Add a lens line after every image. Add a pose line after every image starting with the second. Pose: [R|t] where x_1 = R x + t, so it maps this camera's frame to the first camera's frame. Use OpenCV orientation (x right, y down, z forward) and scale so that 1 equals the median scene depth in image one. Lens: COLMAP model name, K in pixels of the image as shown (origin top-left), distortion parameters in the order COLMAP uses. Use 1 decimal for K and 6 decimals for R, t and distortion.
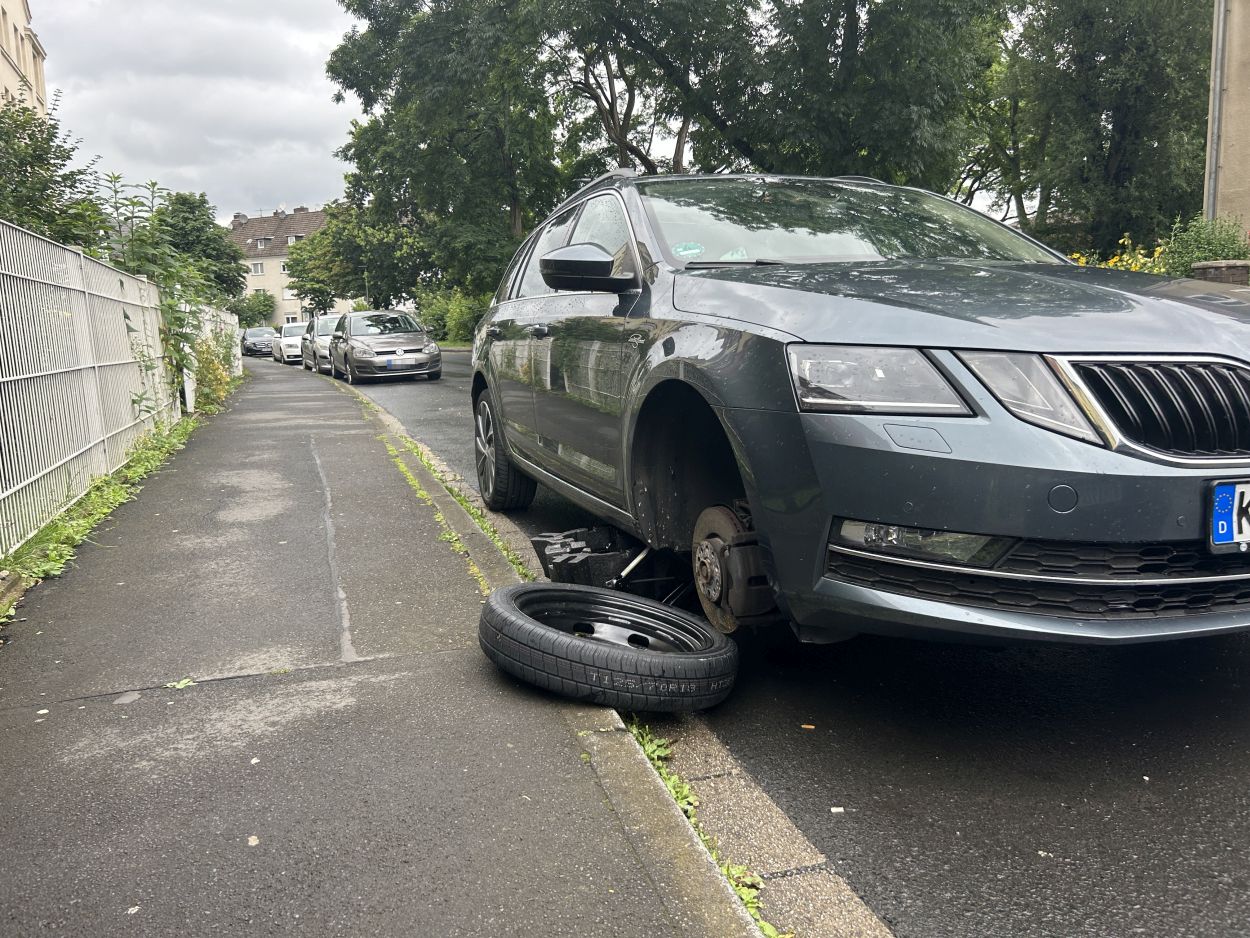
lens RADIAL K [[946.1, 0, 625.0], [0, 946.1, 469.0], [0, 0, 1]] dist [0.001468, -0.000147]
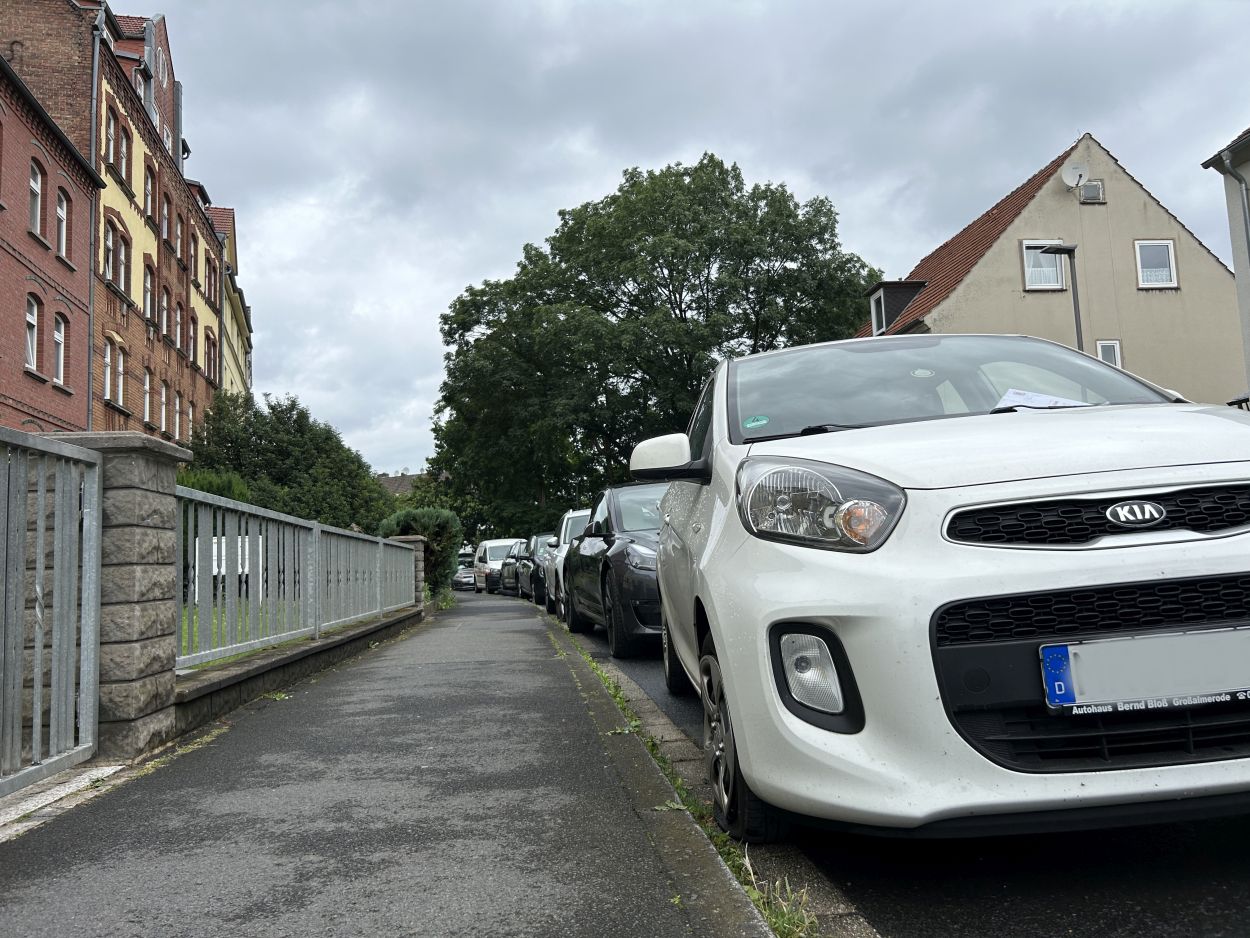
lens RADIAL K [[946.1, 0, 625.0], [0, 946.1, 469.0], [0, 0, 1]] dist [0.001468, -0.000147]
pose [[0.998204, -0.038834, -0.045607, 0.080550], [0.026462, 0.968943, -0.245866, 0.072692], [0.053739, 0.244218, 0.968230, -0.445079]]
